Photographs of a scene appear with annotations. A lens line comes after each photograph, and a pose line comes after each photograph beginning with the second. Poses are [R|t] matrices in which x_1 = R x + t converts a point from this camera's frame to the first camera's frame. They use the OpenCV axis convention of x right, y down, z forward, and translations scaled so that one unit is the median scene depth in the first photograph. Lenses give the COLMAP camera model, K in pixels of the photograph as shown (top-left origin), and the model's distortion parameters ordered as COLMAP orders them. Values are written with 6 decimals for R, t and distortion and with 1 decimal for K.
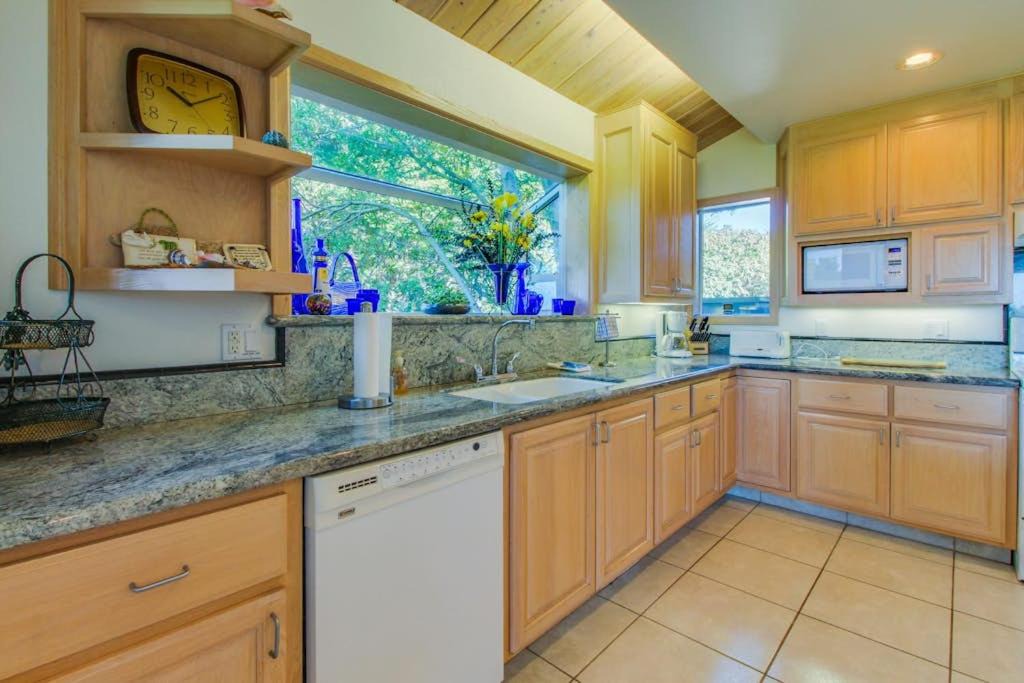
lens RADIAL K [[477.8, 0, 518.2], [0, 477.8, 319.1], [0, 0, 1]] dist [-0.002129, -0.002064]
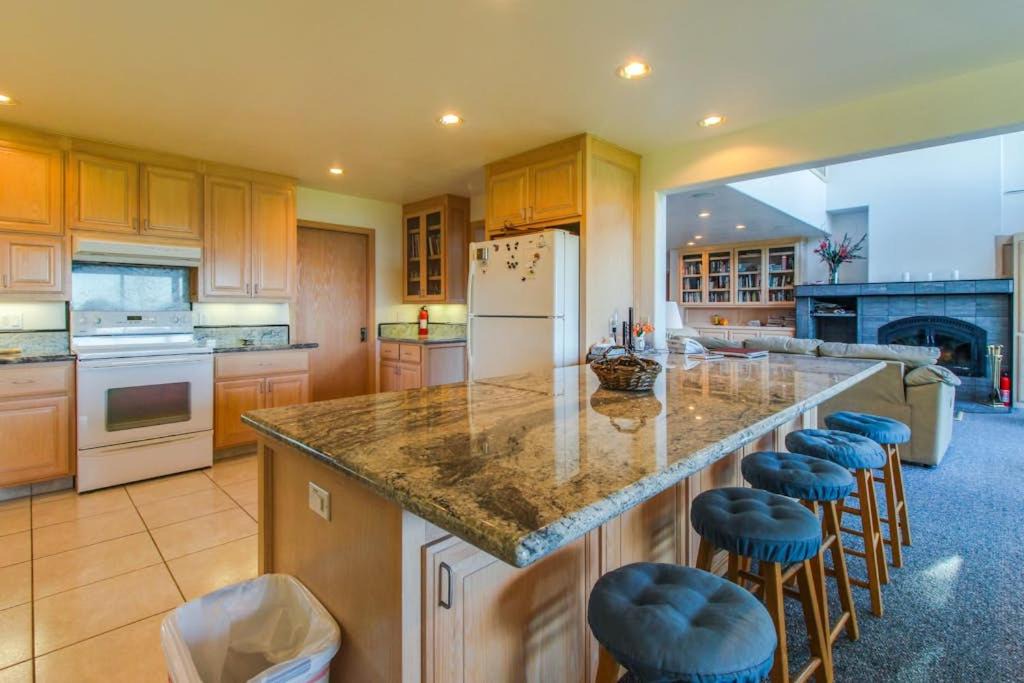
lens RADIAL K [[472.8, 0, 493.6], [0, 472.8, 309.0], [0, 0, 1]] dist [-0.002555, -0.001044]
pose [[0.042366, -0.001652, 0.999101, -0.242203], [0.008056, 0.999967, 0.001312, -0.000503], [-0.999070, 0.007994, 0.042377, -0.247451]]
